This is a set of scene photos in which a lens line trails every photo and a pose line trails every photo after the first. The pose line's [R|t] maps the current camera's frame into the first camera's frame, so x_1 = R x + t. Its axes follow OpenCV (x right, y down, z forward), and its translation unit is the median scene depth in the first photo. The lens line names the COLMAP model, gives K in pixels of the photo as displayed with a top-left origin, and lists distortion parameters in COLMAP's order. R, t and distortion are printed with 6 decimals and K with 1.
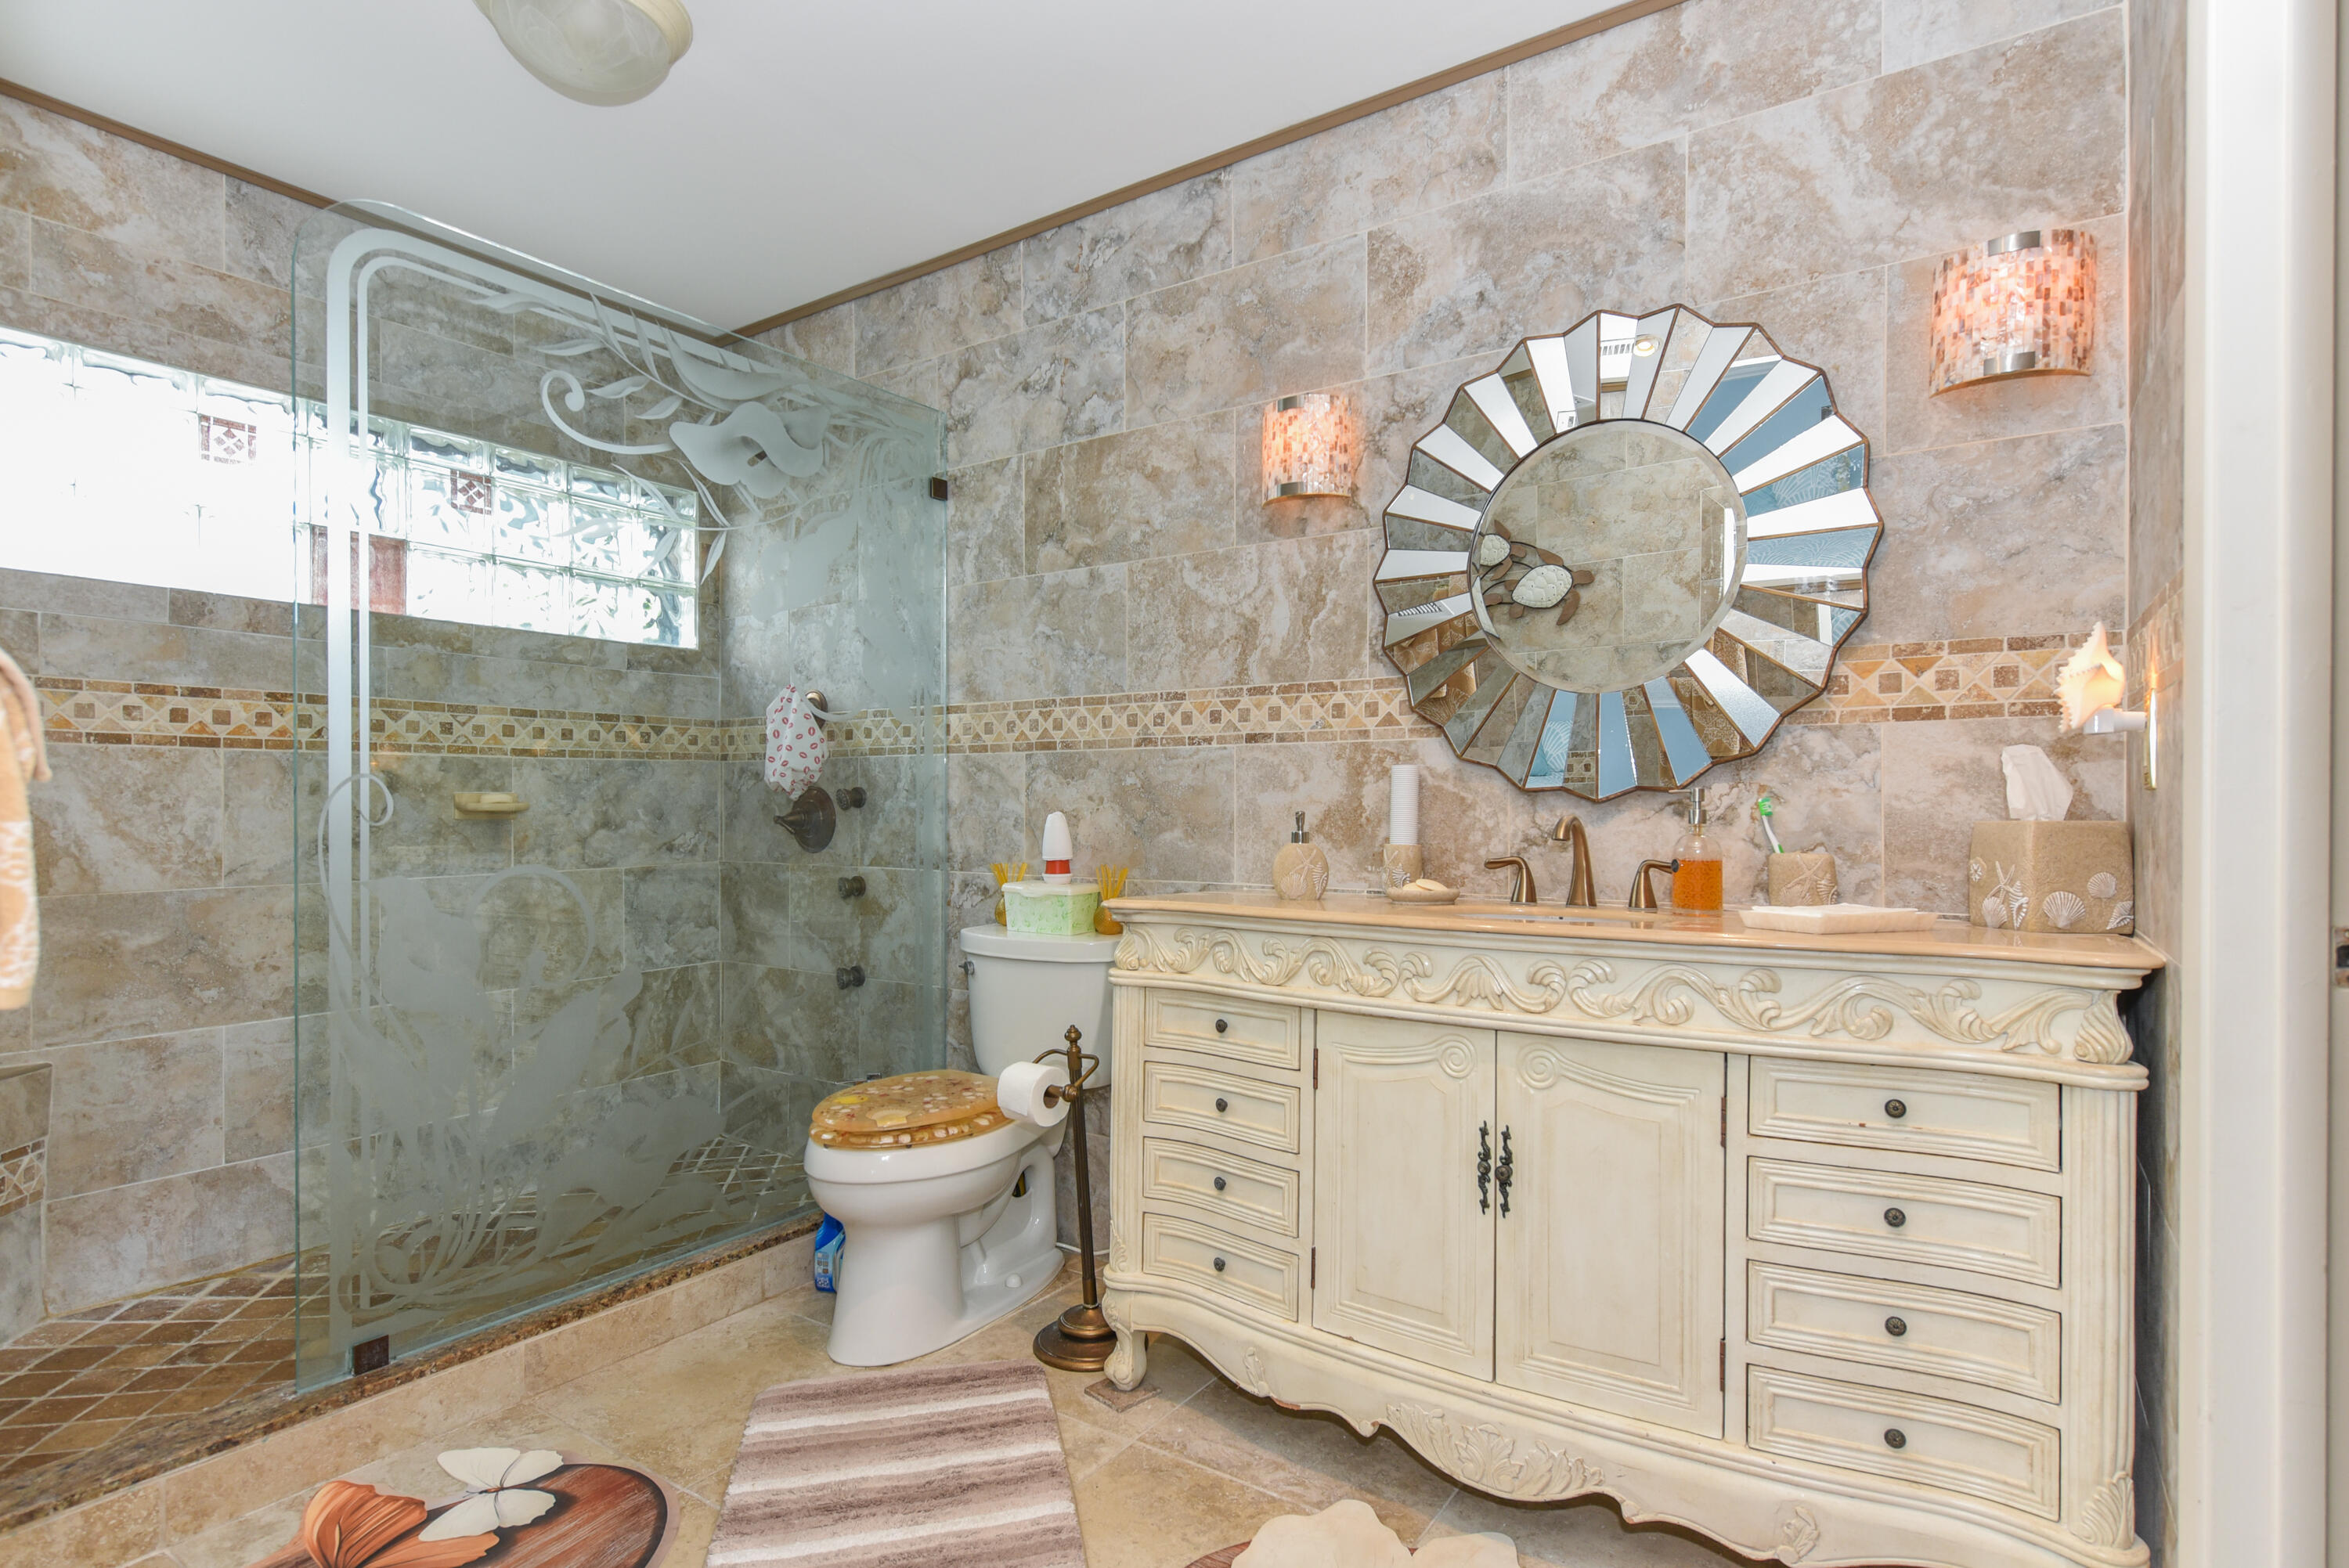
lens RADIAL K [[1183.3, 0, 1159.7], [0, 1183.3, 816.5], [0, 0, 1]] dist [0.004499, -0.001386]
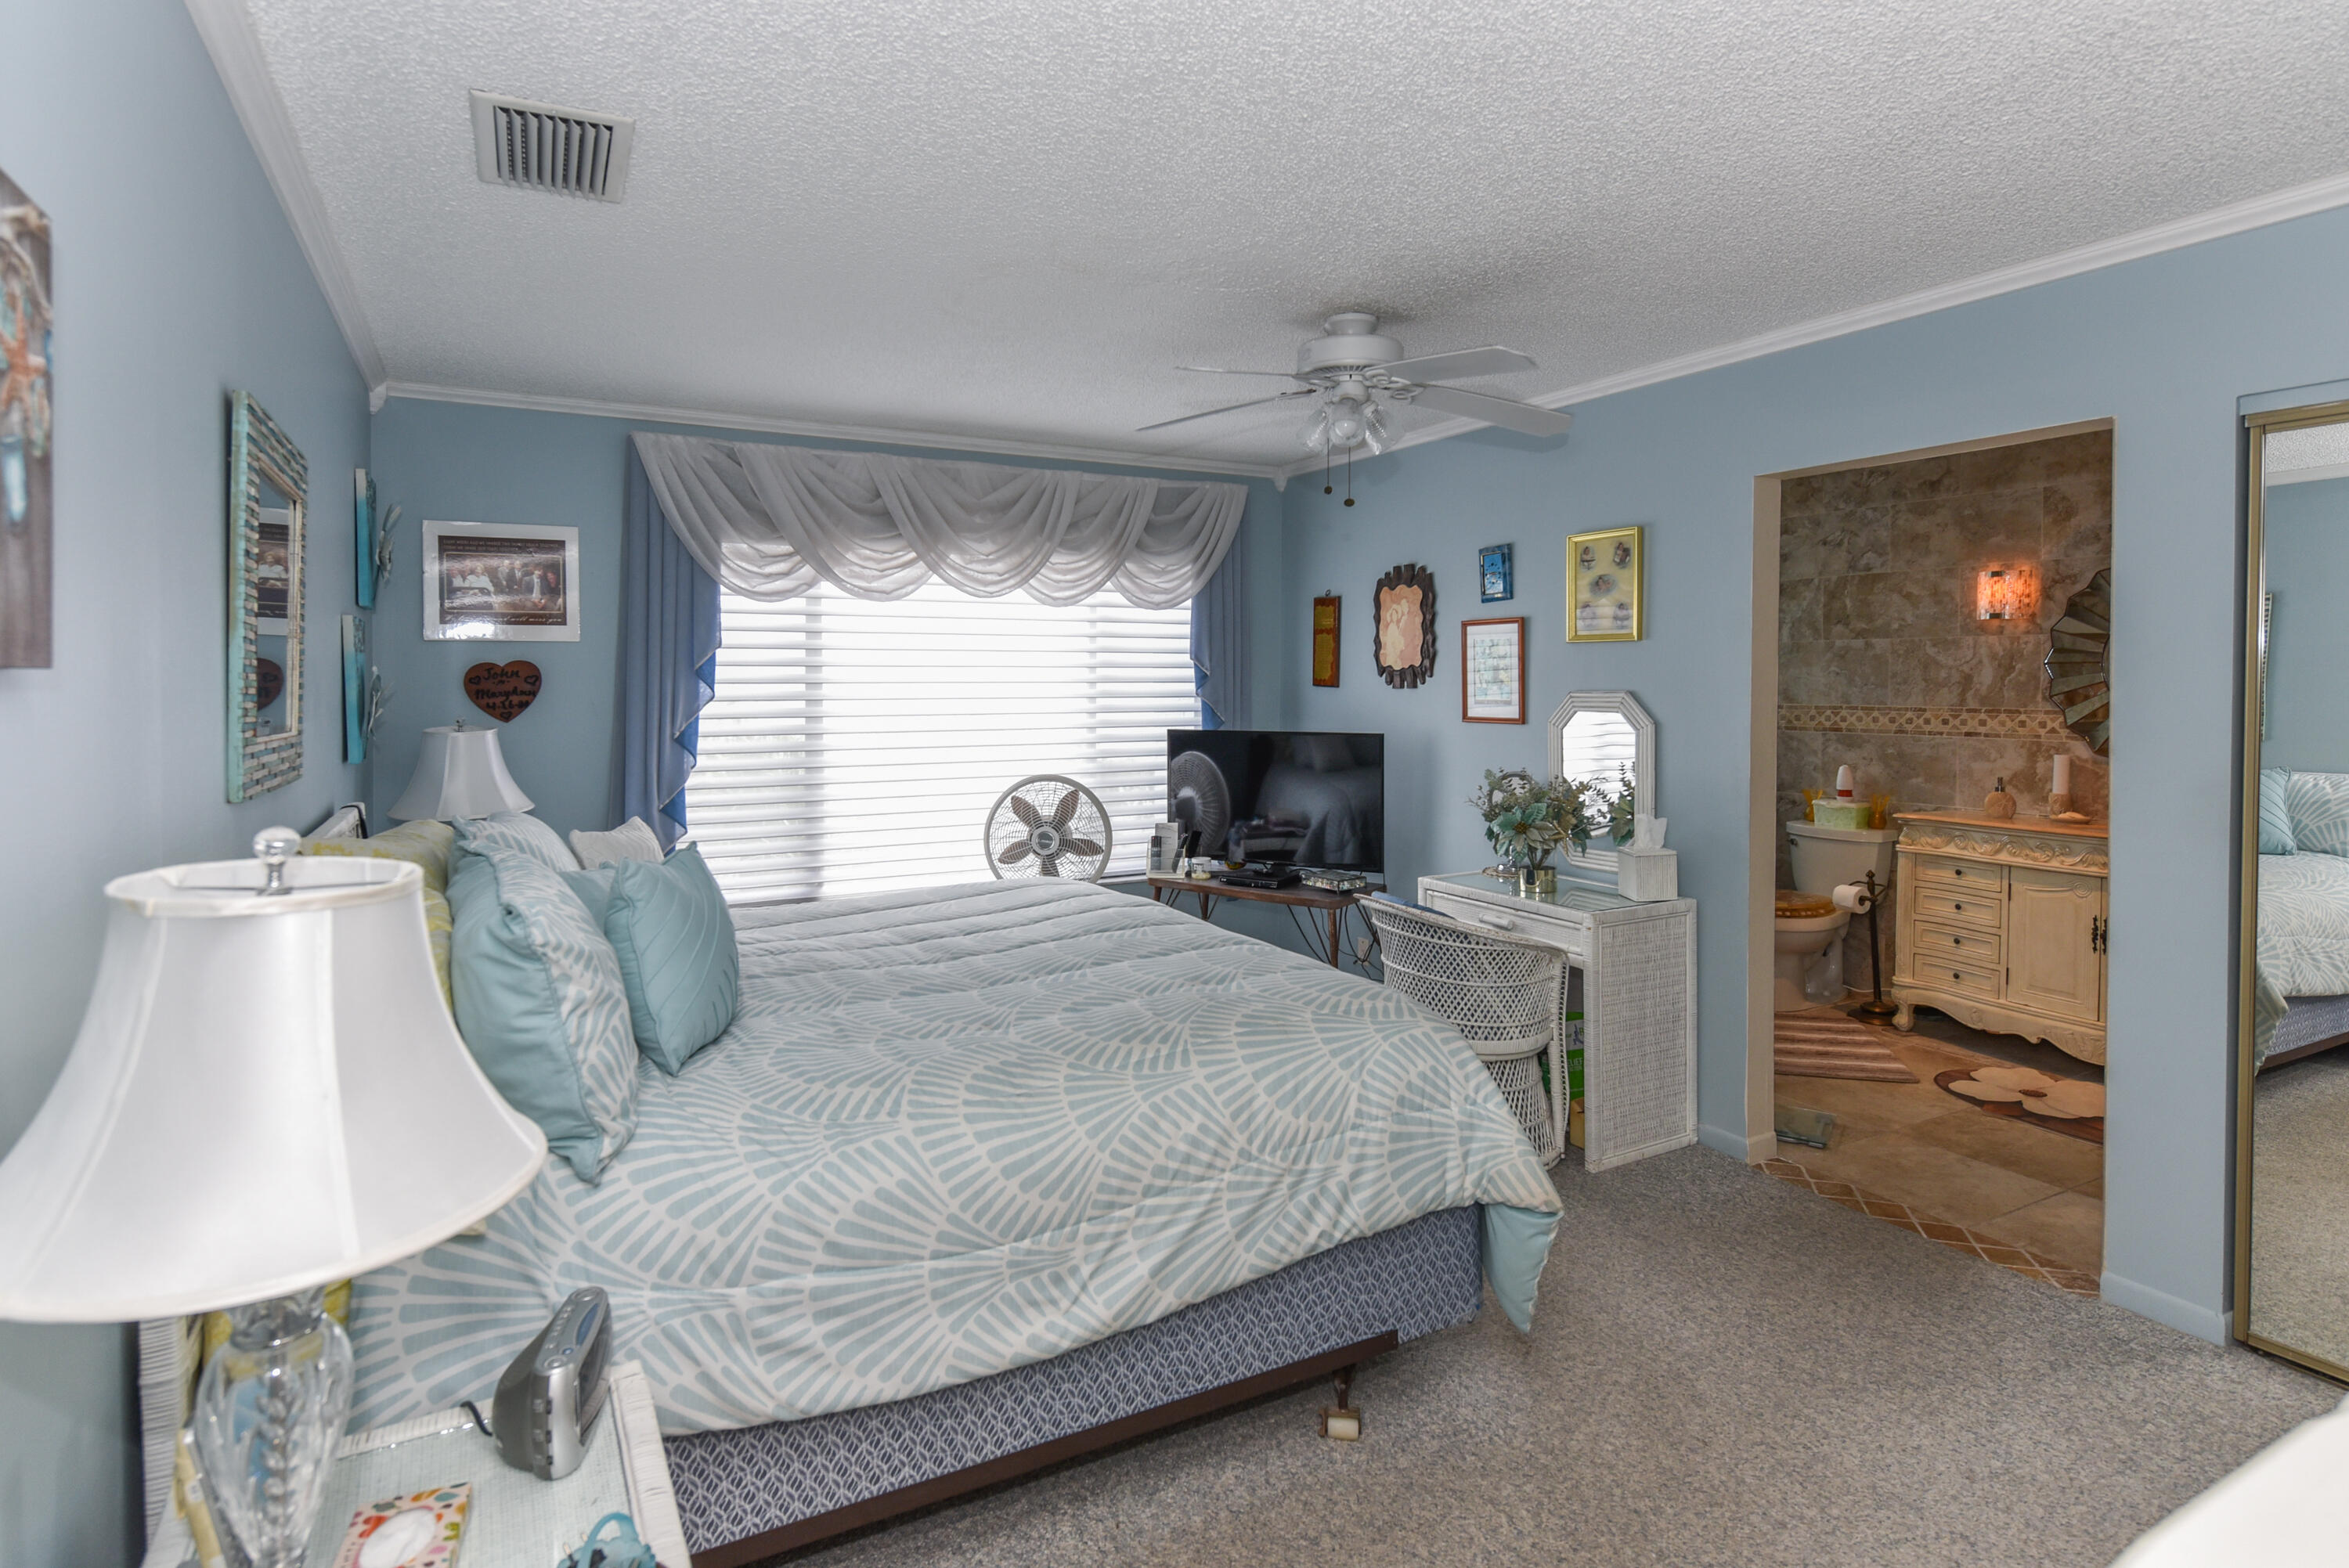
lens RADIAL K [[1183.3, 0, 1161.7], [0, 1183.3, 709.6], [0, 0, 1]] dist [0.004499, -0.001386]
pose [[0.893523, 0.010178, -0.448902, -0.221098], [-0.004365, 0.999893, 0.013982, -0.120156], [0.448996, -0.010534, 0.893472, -1.282668]]
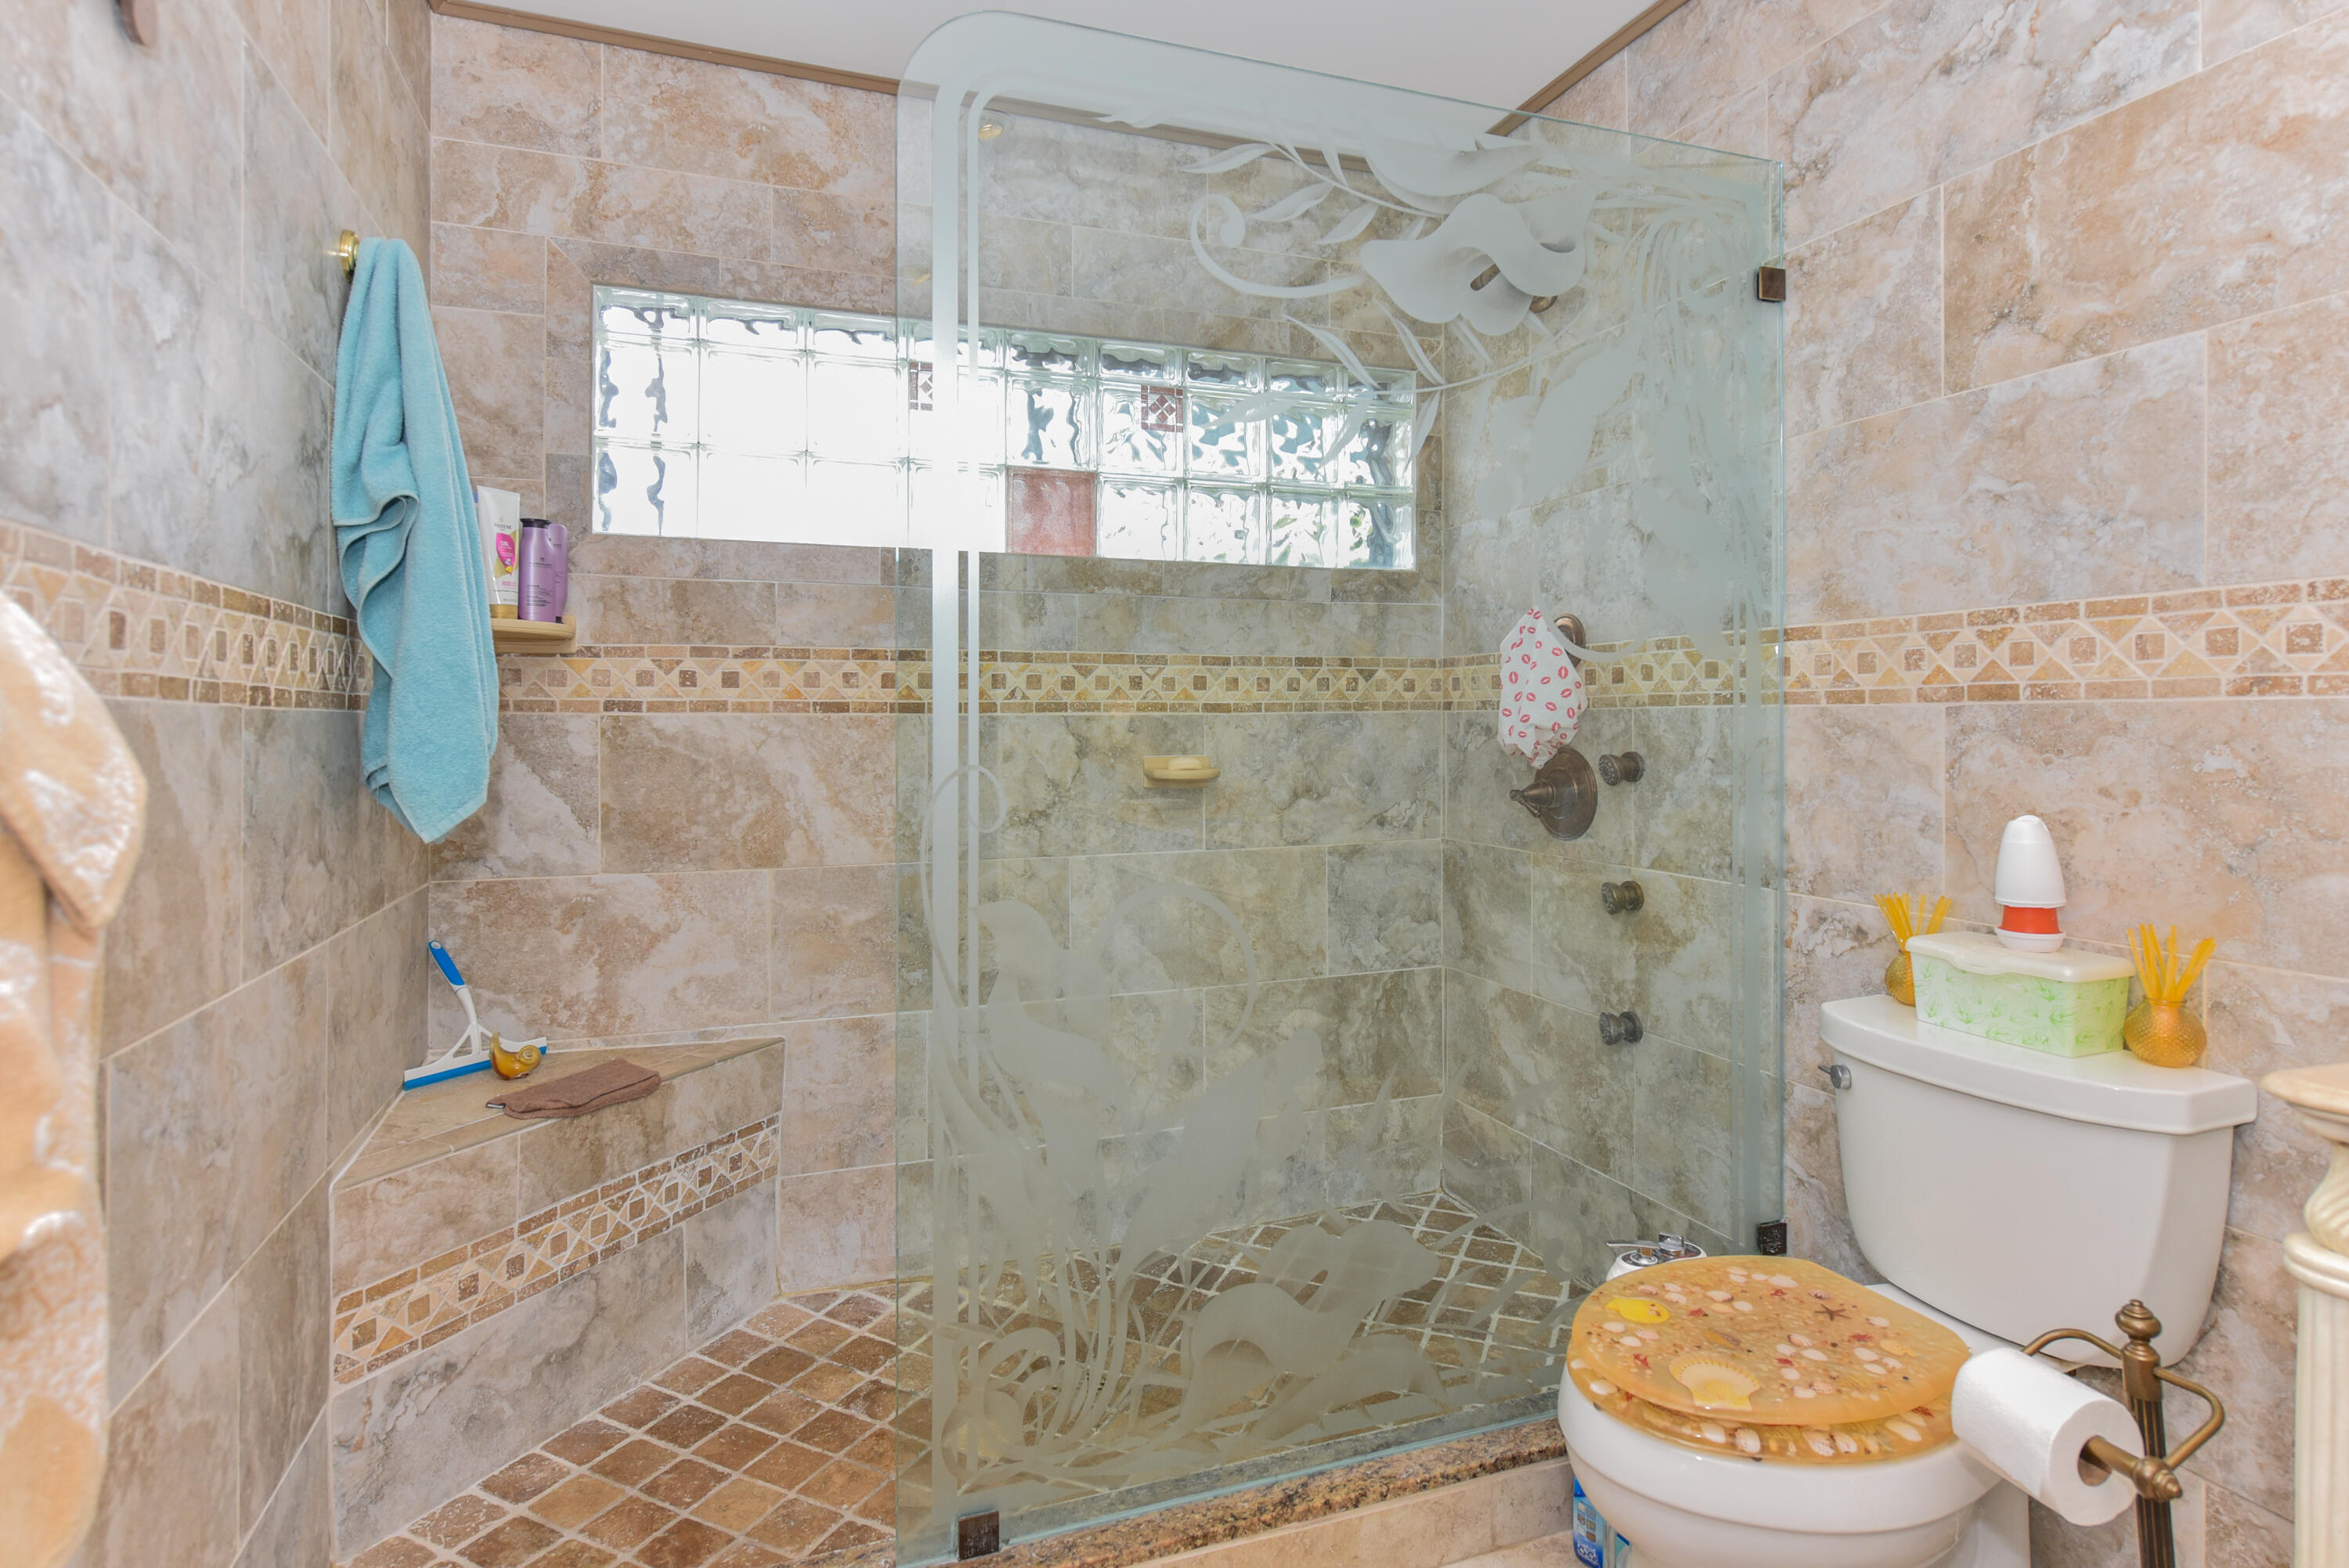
lens RADIAL K [[1183.3, 0, 1151.7], [0, 1183.3, 728.1], [0, 0, 1]] dist [0.004499, -0.001386]
pose [[0.819066, -0.000772, -0.573698, -0.105287], [-0.001947, 0.999990, -0.004126, -0.041835], [0.573695, 0.004496, 0.819056, 0.328917]]
